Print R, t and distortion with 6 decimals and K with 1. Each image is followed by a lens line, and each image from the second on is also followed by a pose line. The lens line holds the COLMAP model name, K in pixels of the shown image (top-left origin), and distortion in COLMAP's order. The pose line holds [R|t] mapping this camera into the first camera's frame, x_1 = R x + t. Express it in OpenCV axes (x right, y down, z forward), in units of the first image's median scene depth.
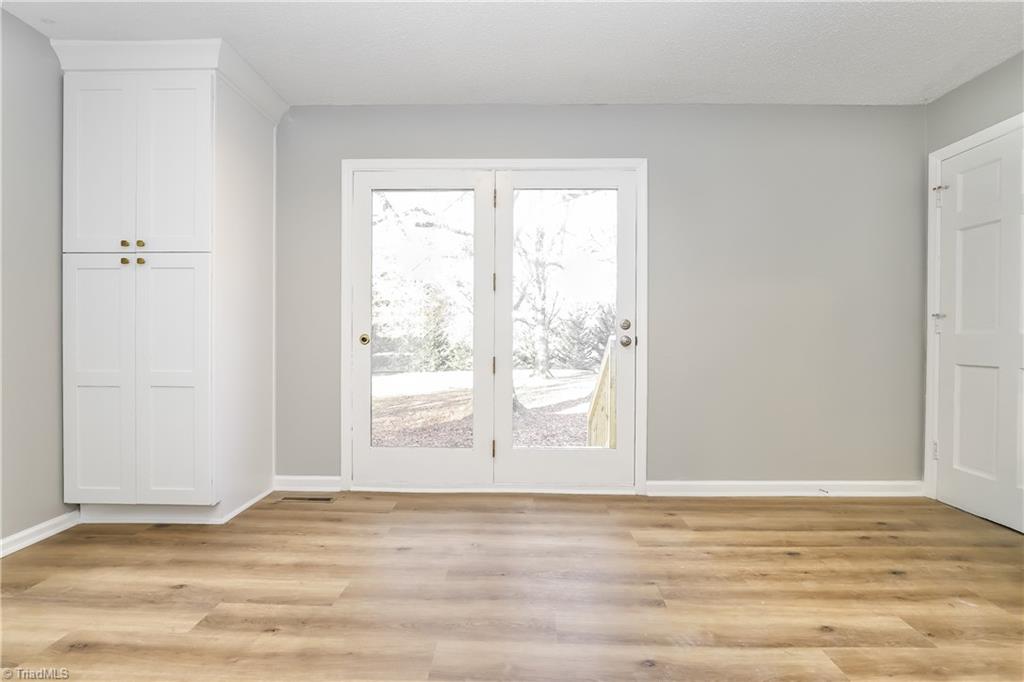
lens RADIAL K [[468.4, 0, 507.8], [0, 468.4, 339.0], [0, 0, 1]] dist [-0.020700, 0.001345]
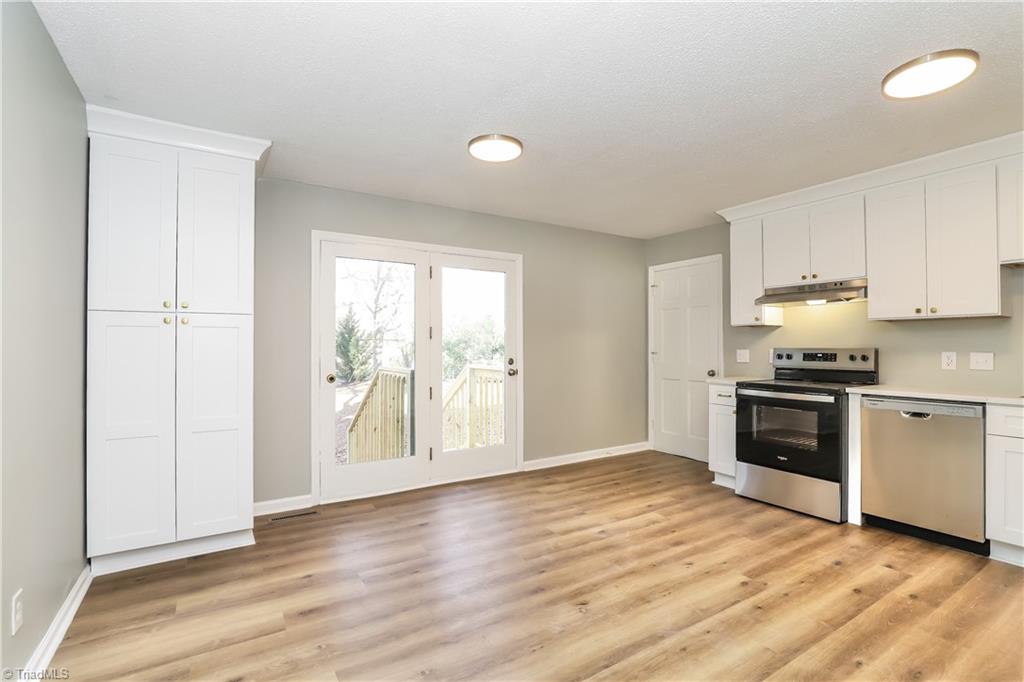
lens RADIAL K [[468.4, 0, 512.1], [0, 468.4, 341.0], [0, 0, 1]] dist [-0.020700, 0.001345]
pose [[0.837749, -0.000679, 0.546056, -0.654457], [0.009735, 0.999859, -0.013692, -0.085755], [-0.545969, 0.016786, 0.837637, -0.322698]]
